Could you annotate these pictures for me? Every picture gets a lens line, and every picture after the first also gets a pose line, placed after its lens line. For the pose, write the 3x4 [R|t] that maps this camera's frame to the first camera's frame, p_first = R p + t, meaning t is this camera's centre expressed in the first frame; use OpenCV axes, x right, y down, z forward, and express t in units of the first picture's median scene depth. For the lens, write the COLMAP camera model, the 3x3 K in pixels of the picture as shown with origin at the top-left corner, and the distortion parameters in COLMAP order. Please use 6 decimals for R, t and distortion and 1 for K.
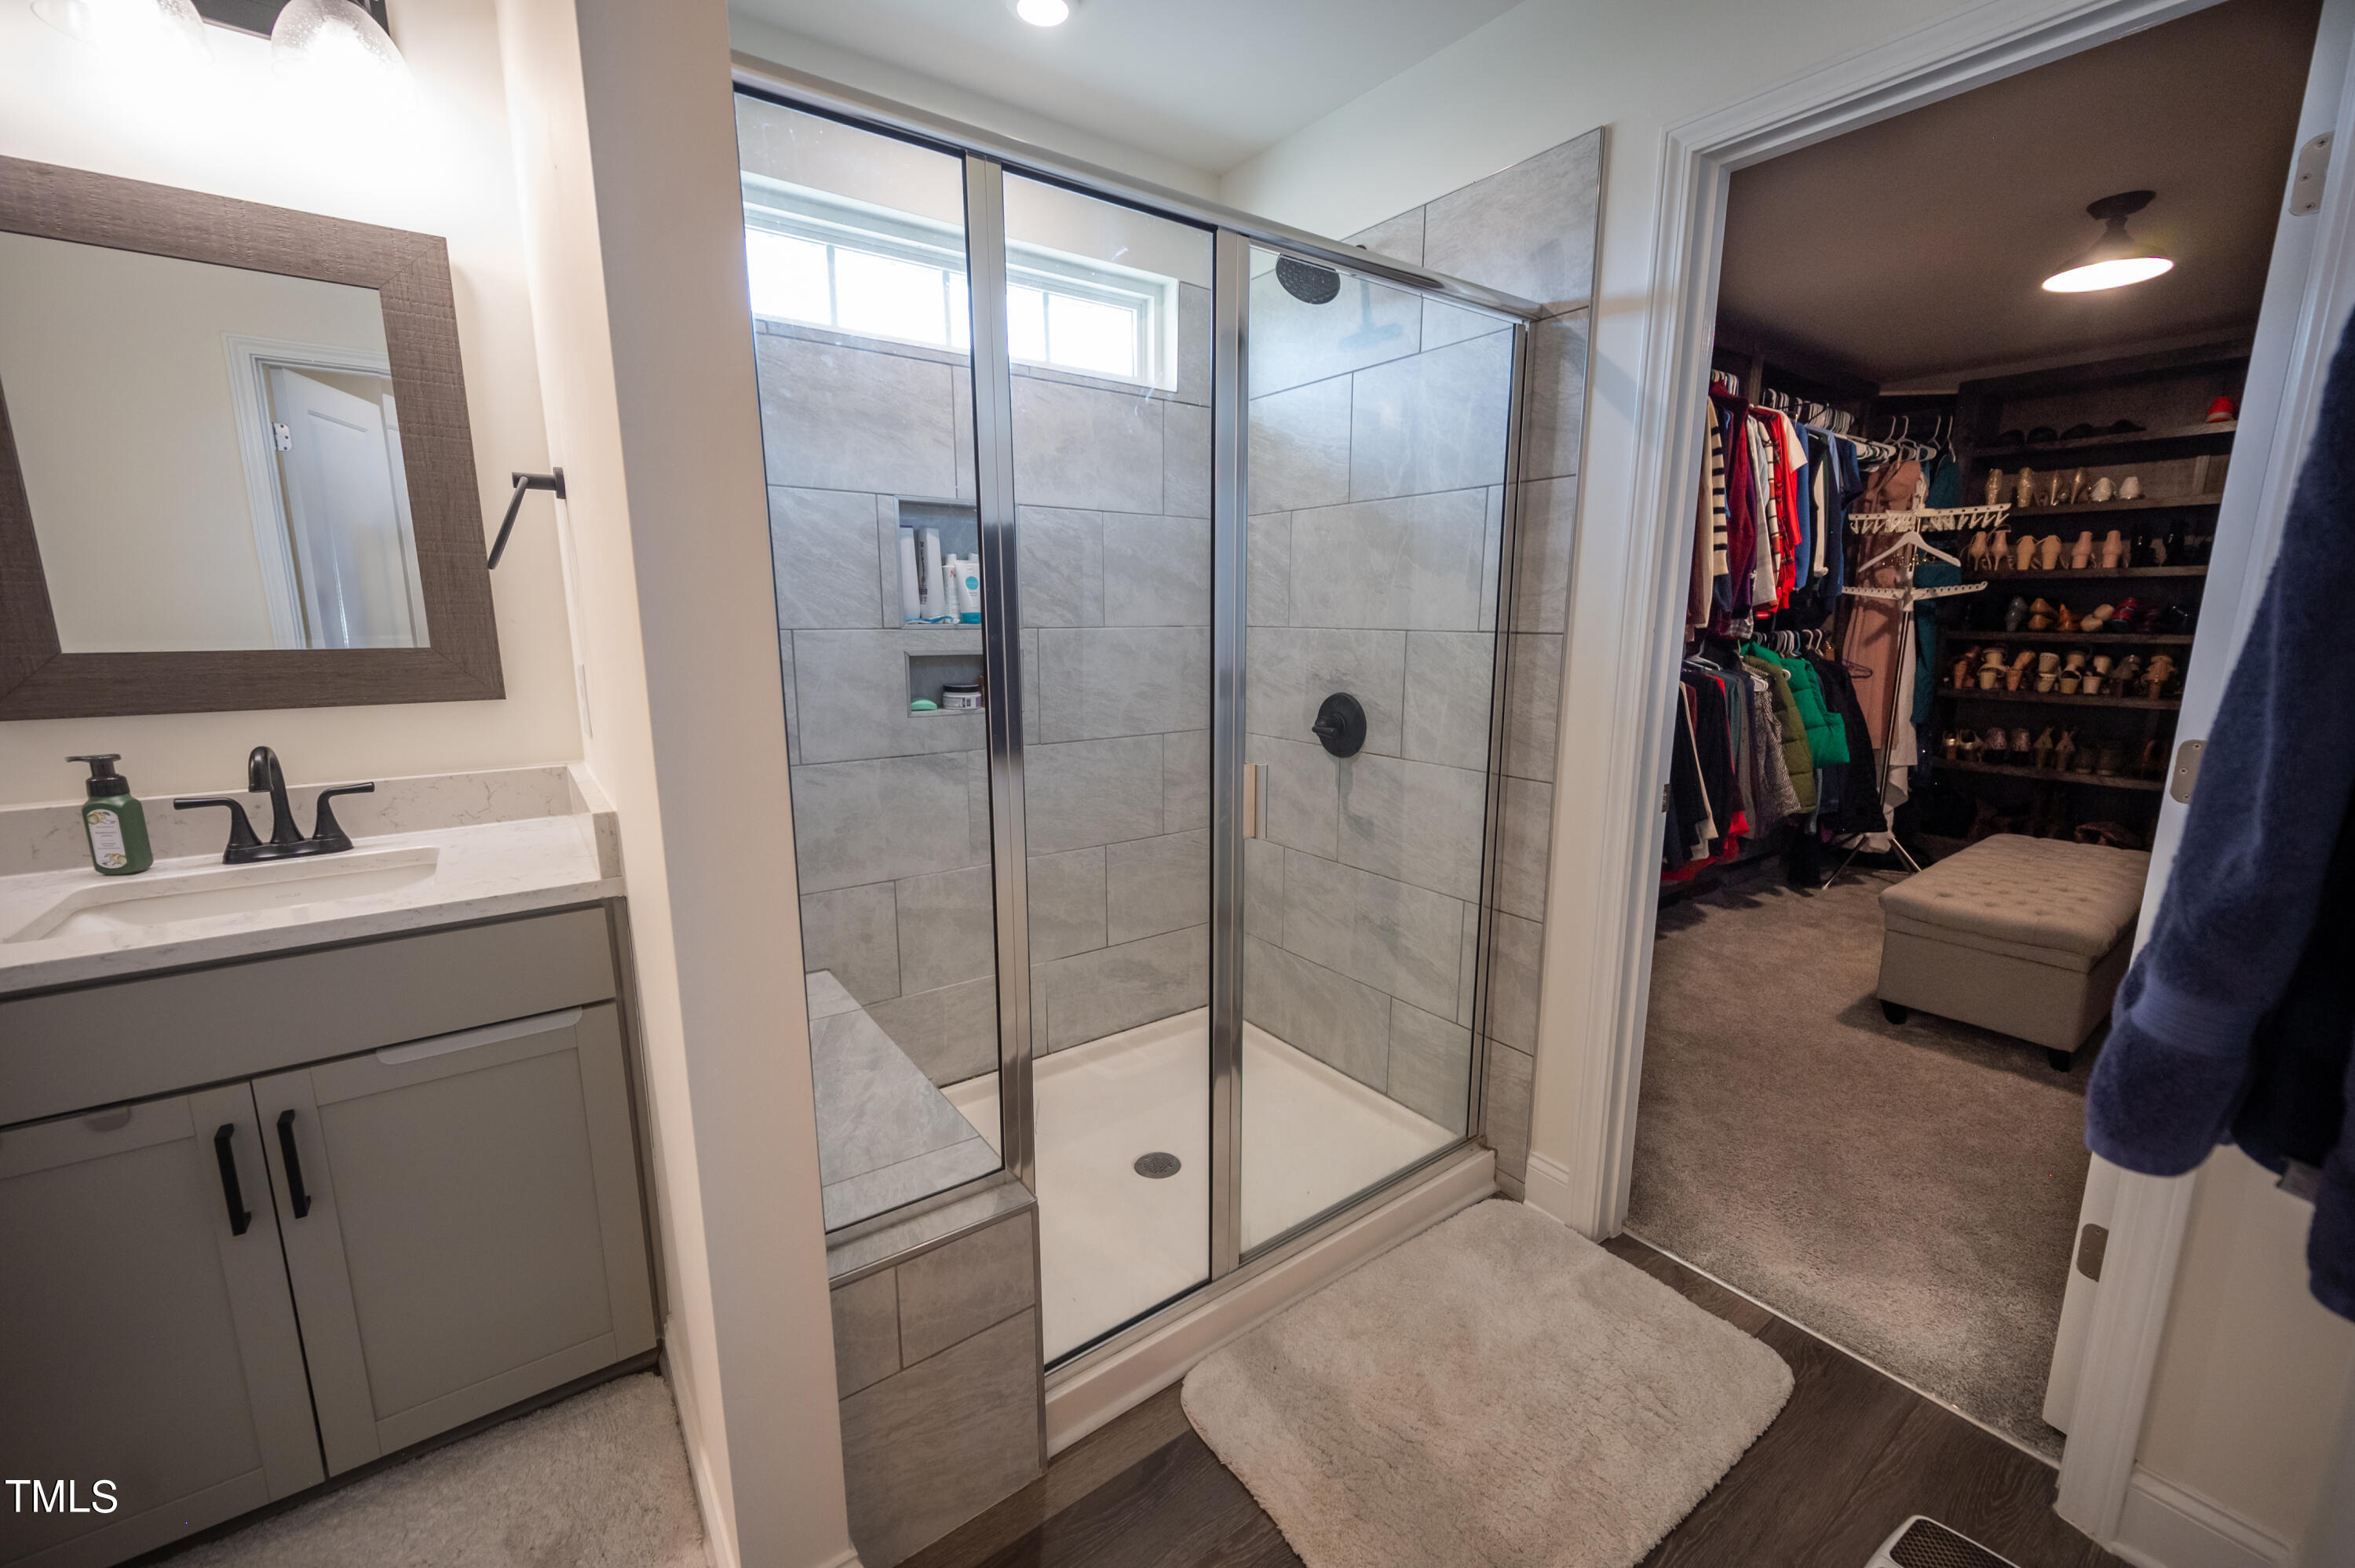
lens RADIAL K [[929.7, 0, 1182.5], [0, 929.7, 782.5], [0, 0, 1]] dist [0.000558, 0.000399]
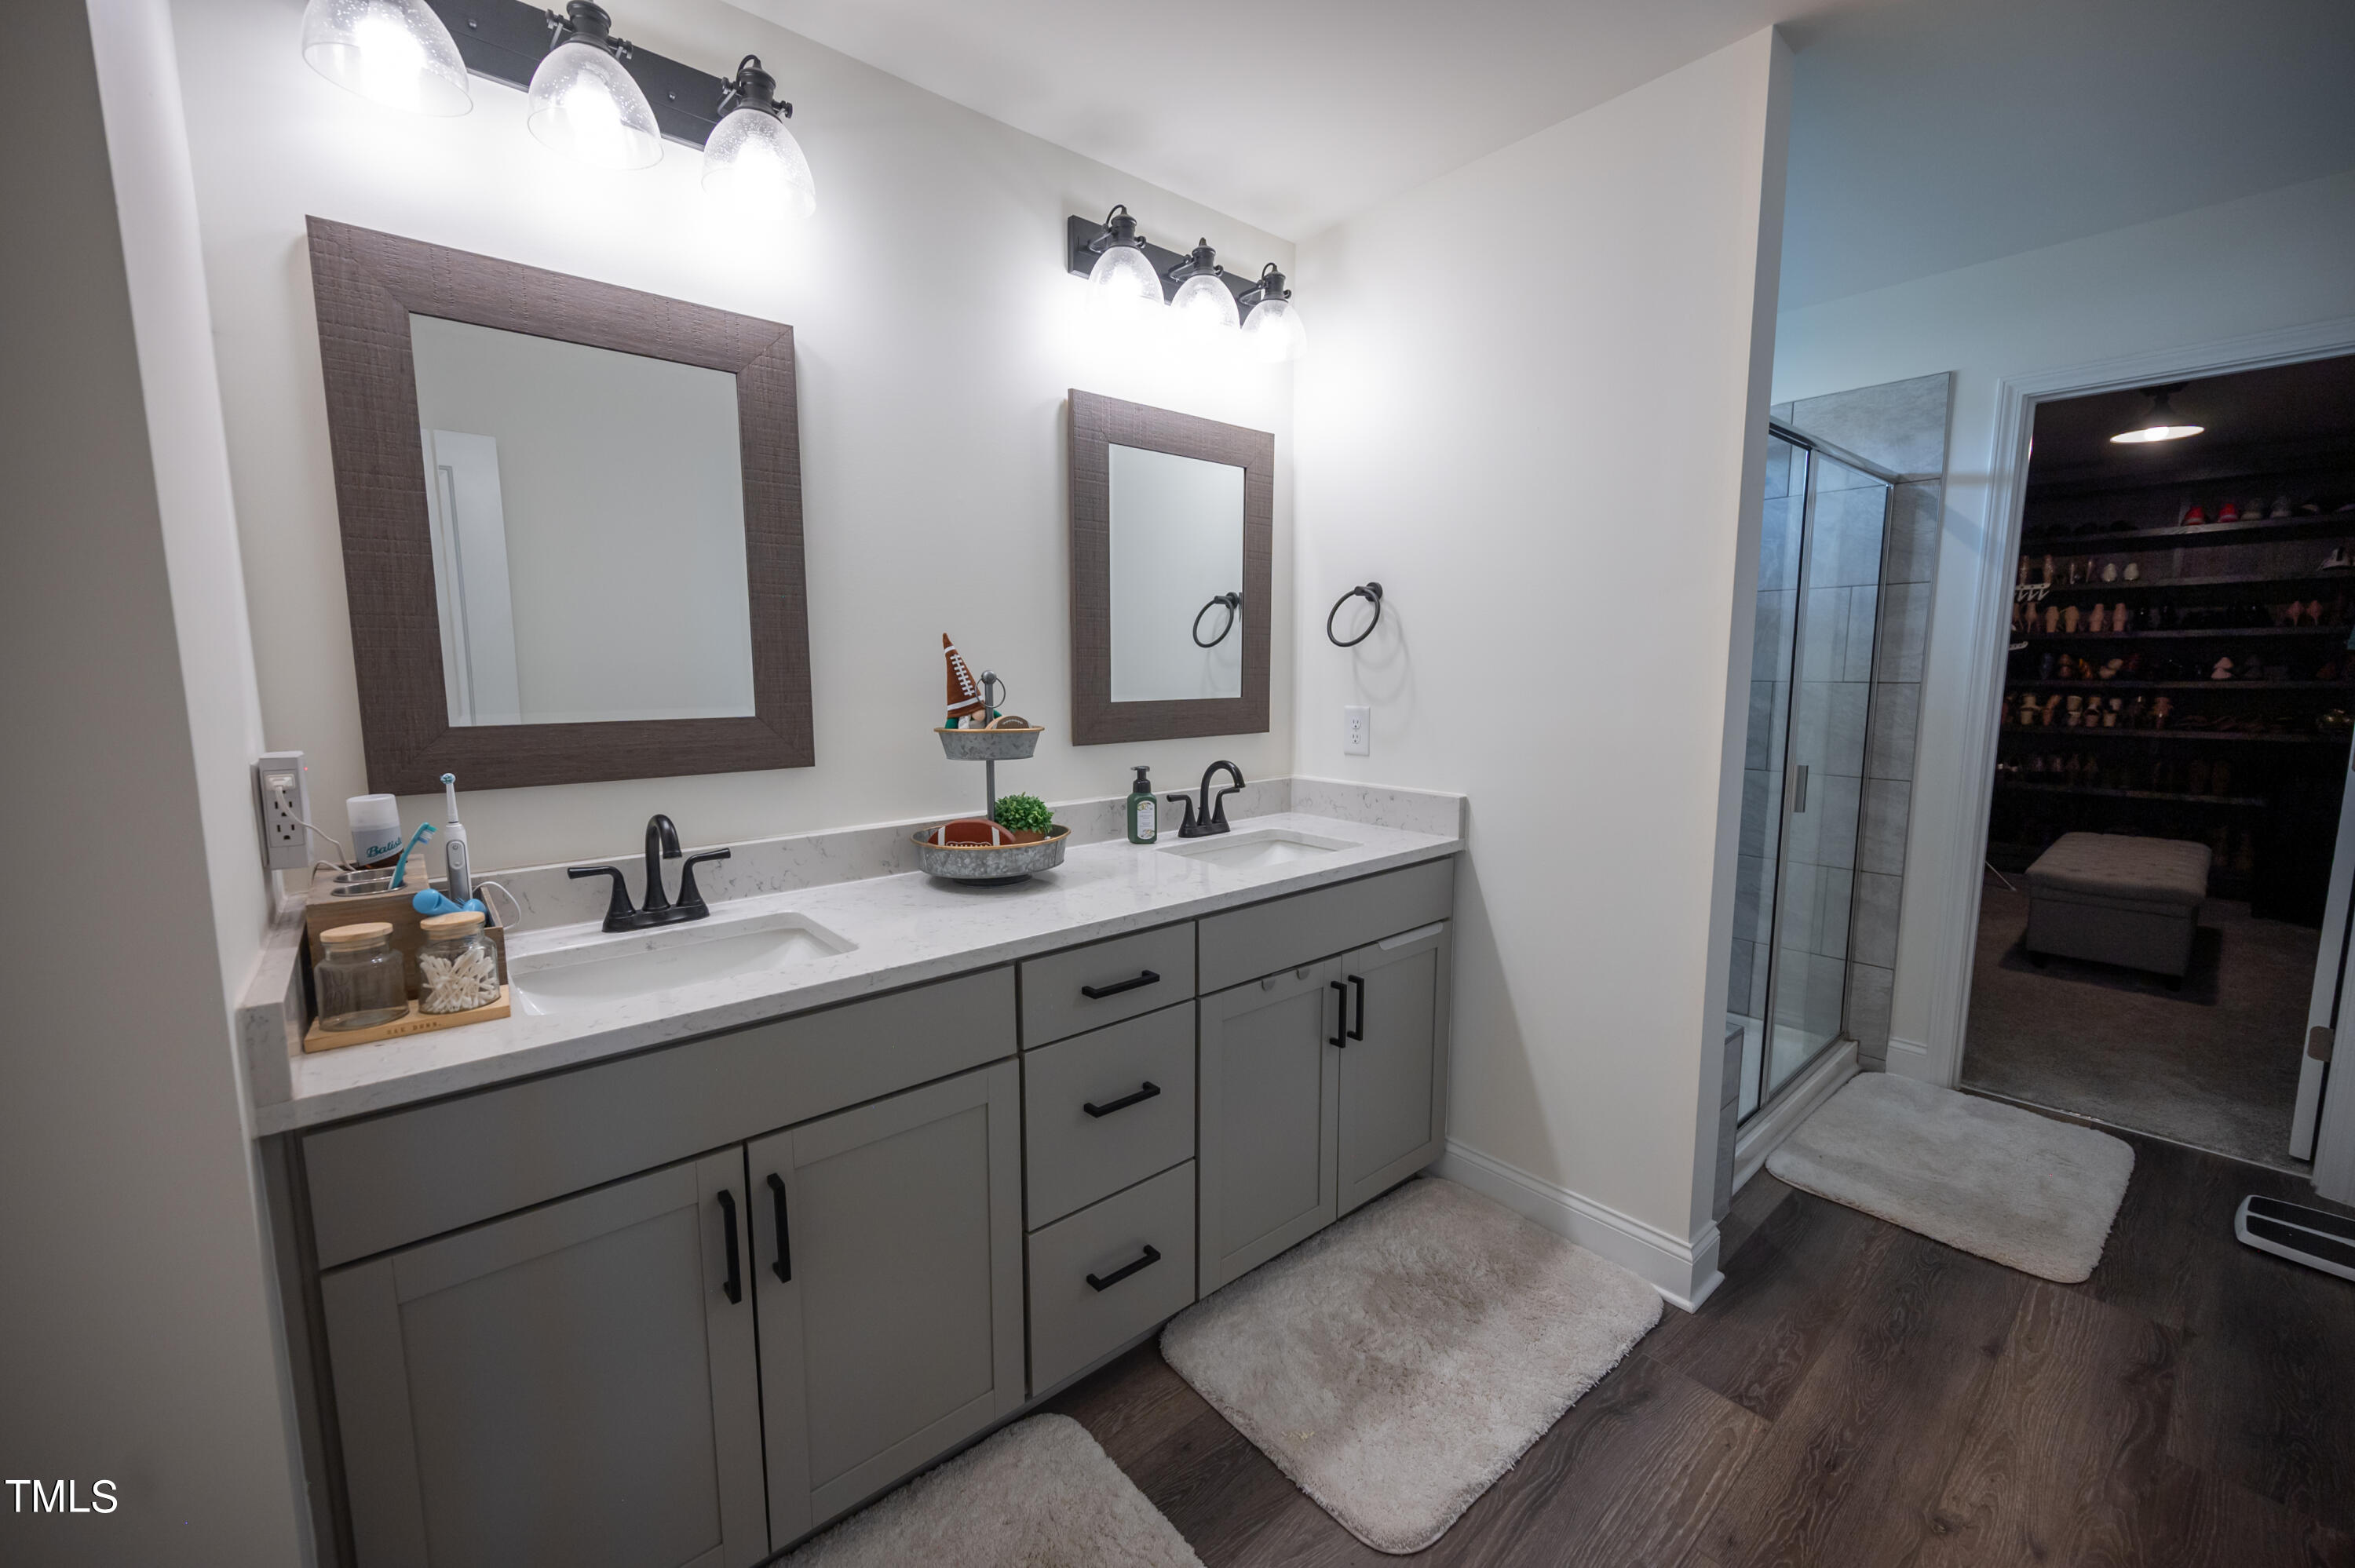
lens RADIAL K [[929.7, 0, 1182.5], [0, 929.7, 782.5], [0, 0, 1]] dist [0.000558, 0.000399]
pose [[0.996956, -0.014771, 0.076558, -0.433458], [0.019011, 0.998308, -0.054952, 0.030513], [-0.075617, 0.056240, 0.995550, -0.200400]]
